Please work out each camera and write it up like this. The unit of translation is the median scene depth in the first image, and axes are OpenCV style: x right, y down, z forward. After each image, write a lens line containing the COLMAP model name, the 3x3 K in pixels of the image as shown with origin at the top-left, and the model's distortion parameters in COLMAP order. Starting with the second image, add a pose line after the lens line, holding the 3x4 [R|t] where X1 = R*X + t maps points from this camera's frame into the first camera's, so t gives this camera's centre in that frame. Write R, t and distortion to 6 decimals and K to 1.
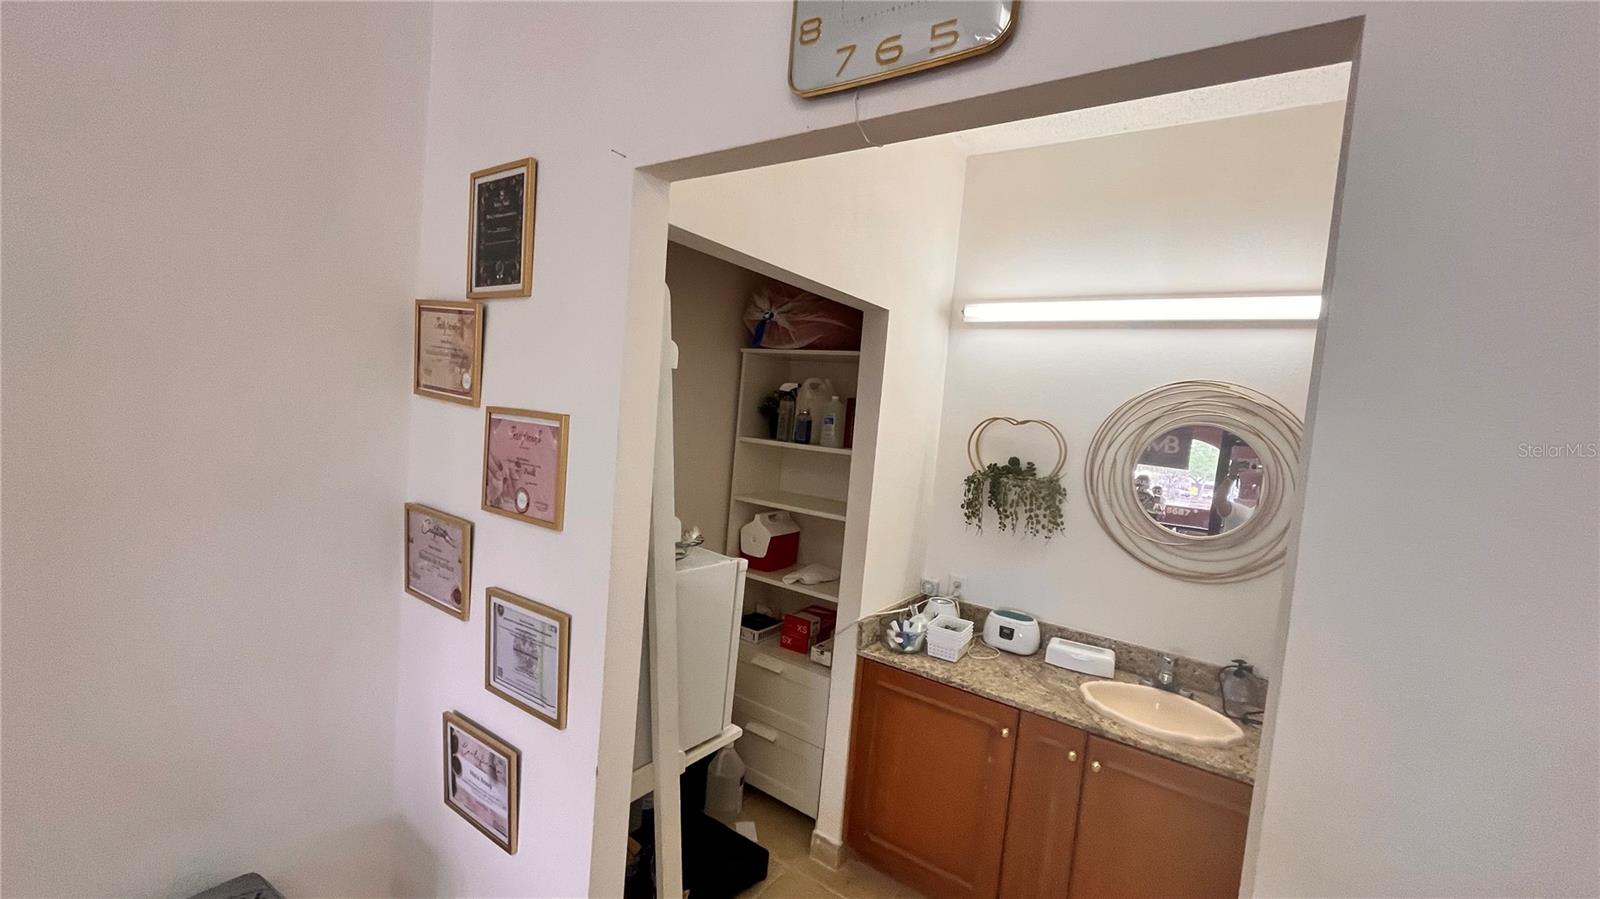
lens RADIAL K [[649.7, 0, 797.9], [0, 649.7, 452.5], [0, 0, 1]] dist [0.000123, 0.000038]
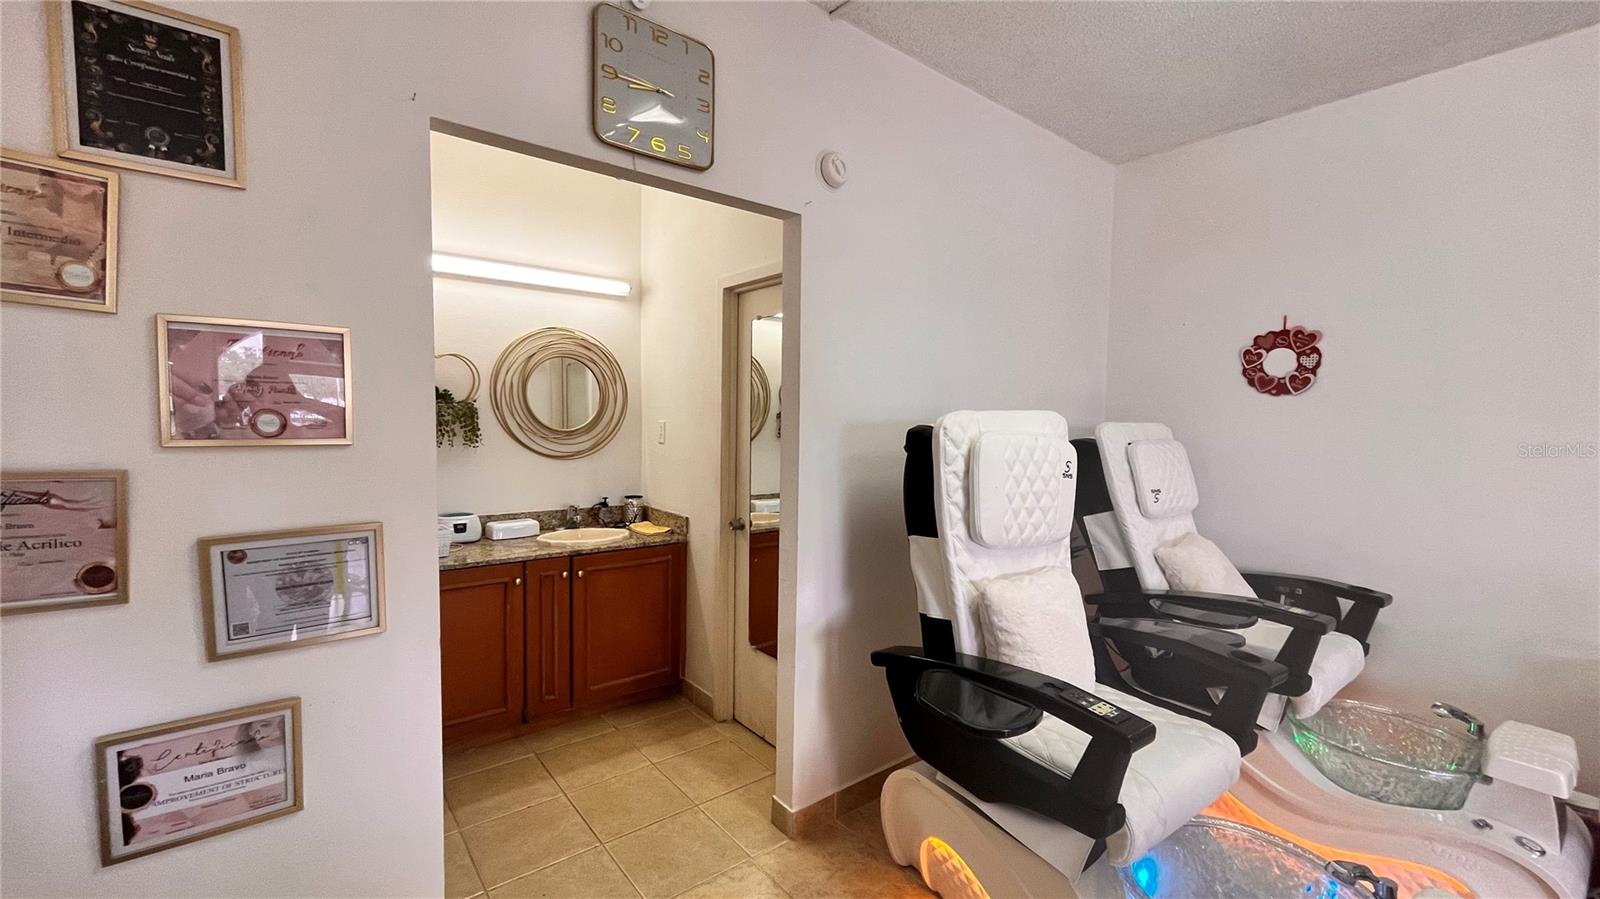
lens RADIAL K [[647.4, 0, 796.0], [0, 647.4, 454.1], [0, 0, 1]] dist [-0.005274, -0.000189]
pose [[0.288207, -0.136773, 0.947750, -0.942895], [0.072143, 0.990035, 0.120937, 0.054216], [-0.954847, 0.033519, 0.295202, 0.038832]]
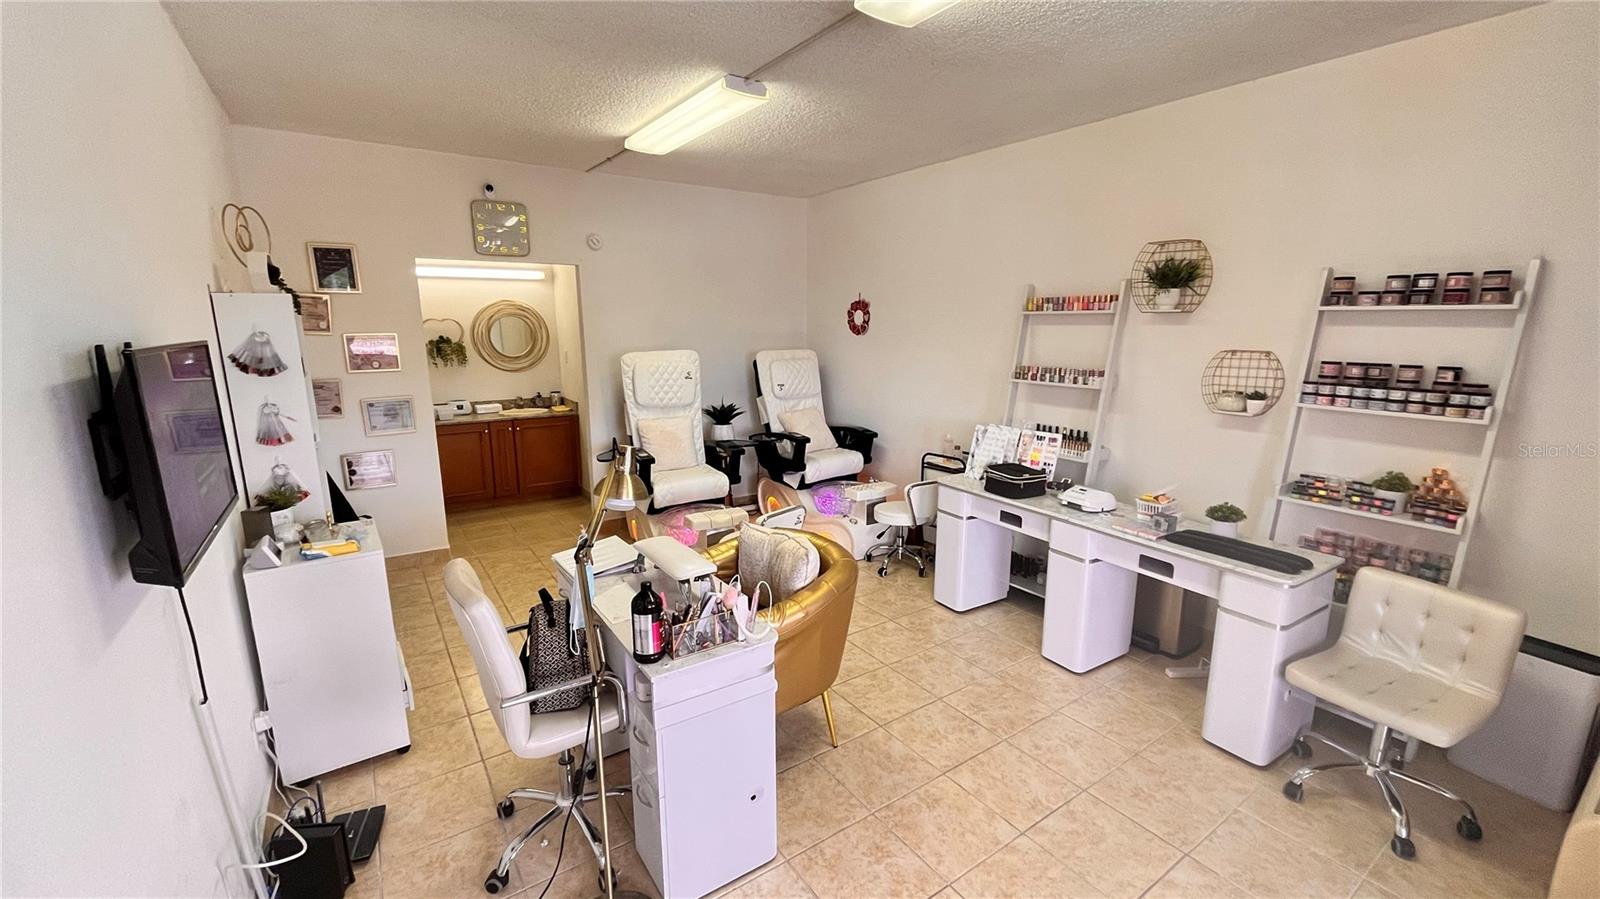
lens RADIAL K [[649.7, 0, 797.9], [0, 649.7, 452.5], [0, 0, 1]] dist [0.000123, 0.000038]
pose [[0.353205, -0.271741, 0.895211, -2.202495], [0.092968, 0.962345, 0.255439, -0.102999], [-0.930915, -0.006996, 0.365168, -1.634997]]
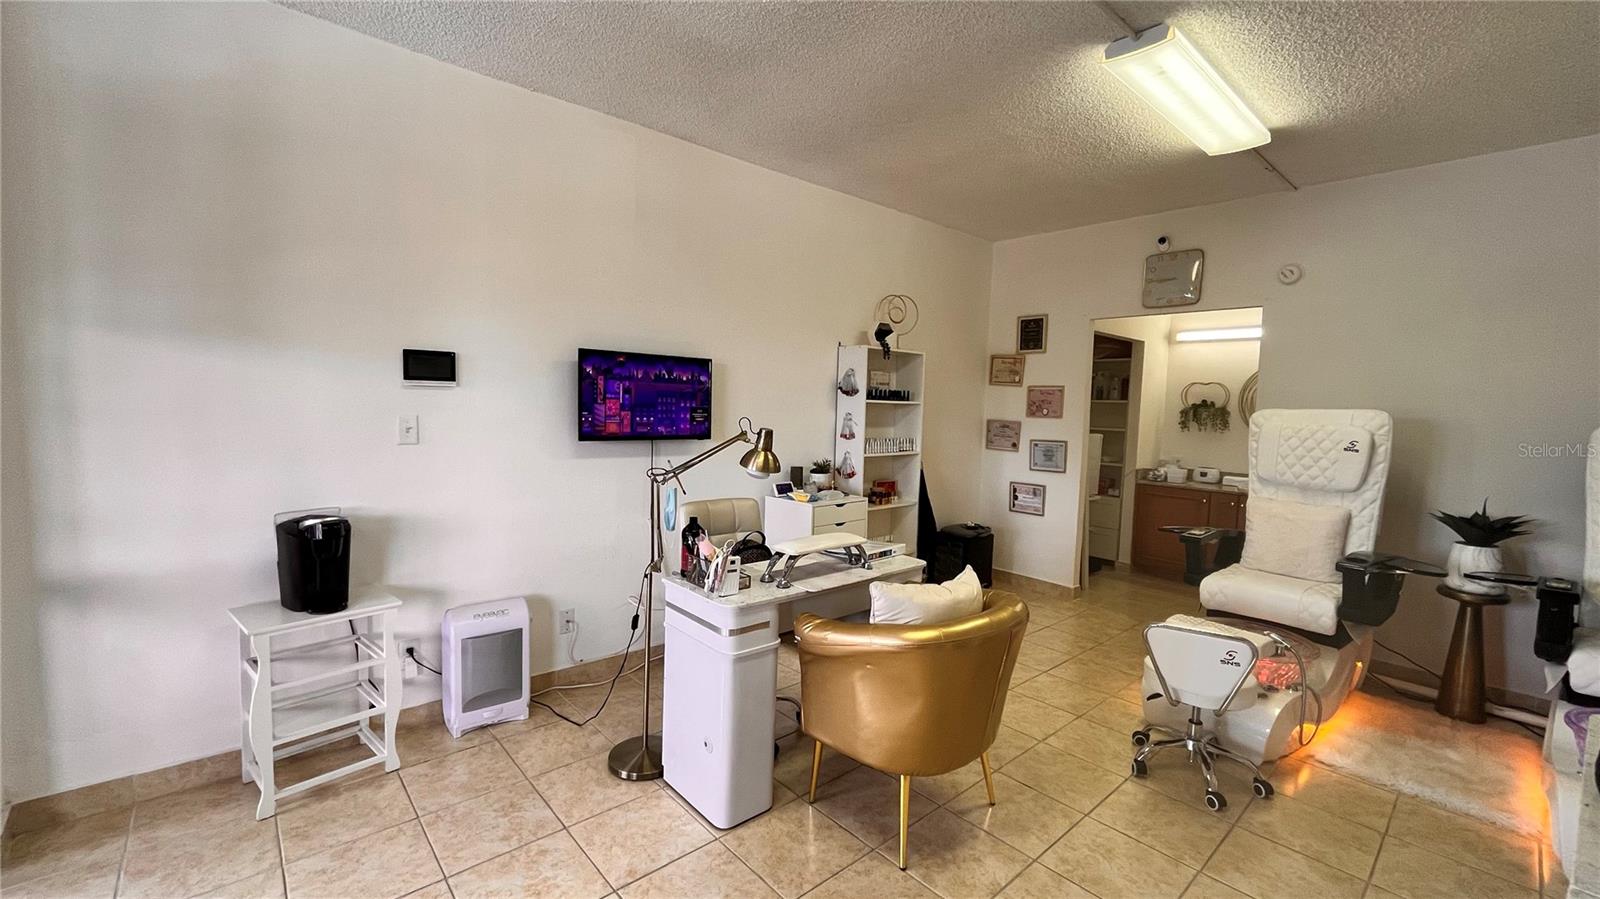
lens RADIAL K [[649.7, 0, 797.9], [0, 649.7, 452.5], [0, 0, 1]] dist [0.000123, 0.000038]
pose [[0.970258, -0.040103, -0.238728, -0.785697], [0.039457, 0.999193, -0.007489, 0.235553], [0.238836, -0.002154, 0.971057, -2.380121]]
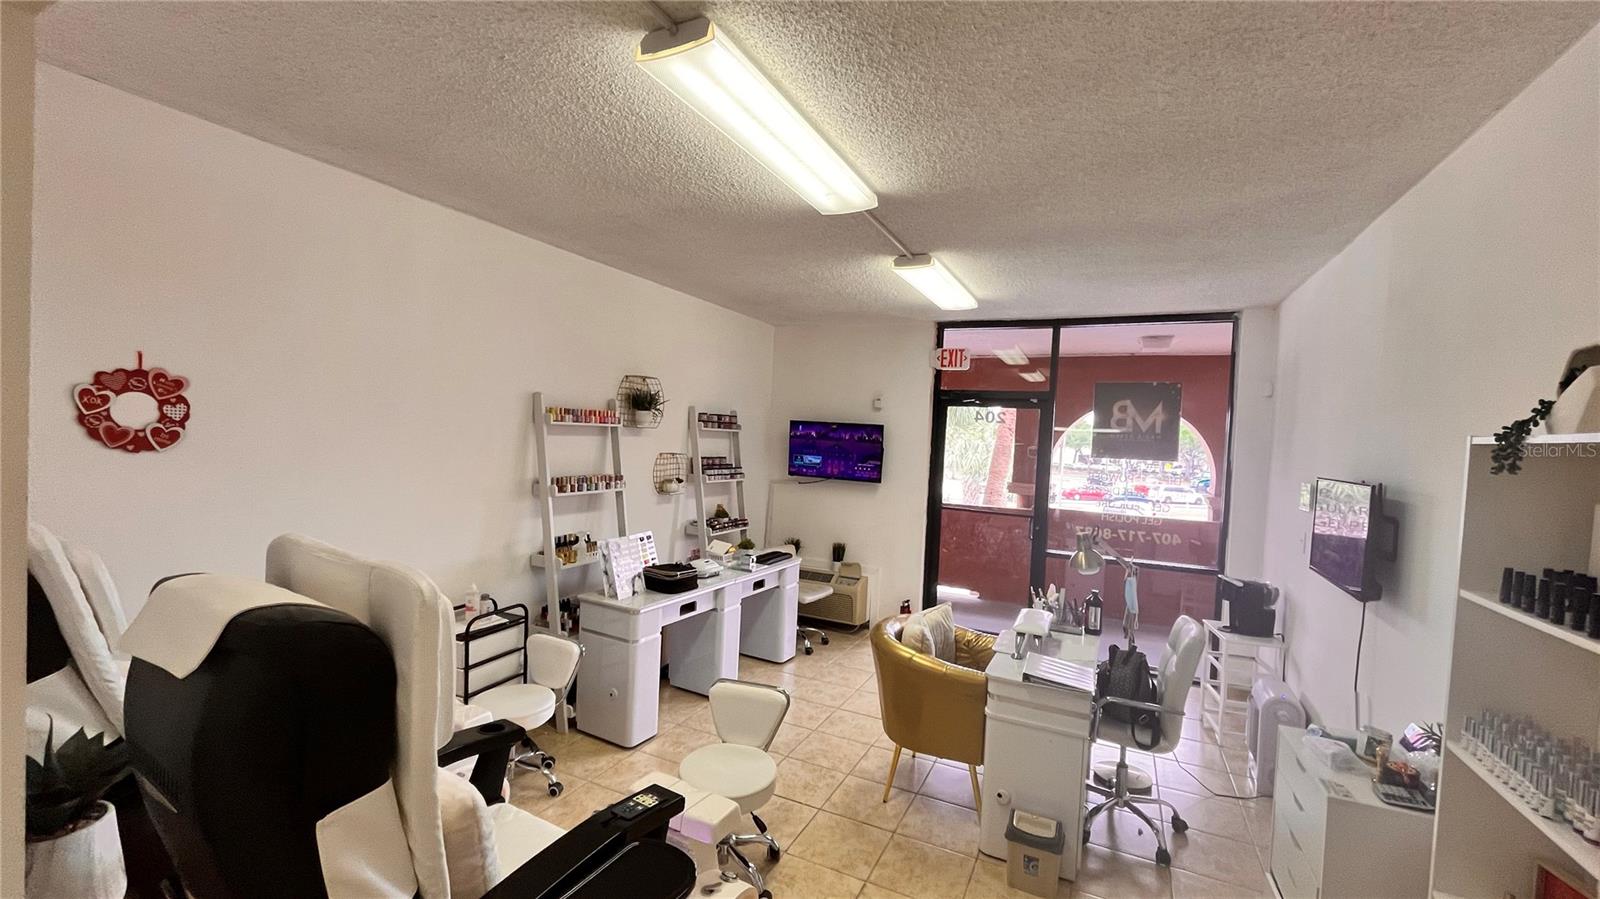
lens RADIAL K [[649.7, 0, 797.9], [0, 649.7, 452.5], [0, 0, 1]] dist [0.000123, 0.000038]
pose [[-0.979319, -0.128830, -0.156005, -0.062348], [-0.142484, 0.986582, 0.079717, -0.106408], [0.143642, 0.100296, -0.984534, 0.860999]]
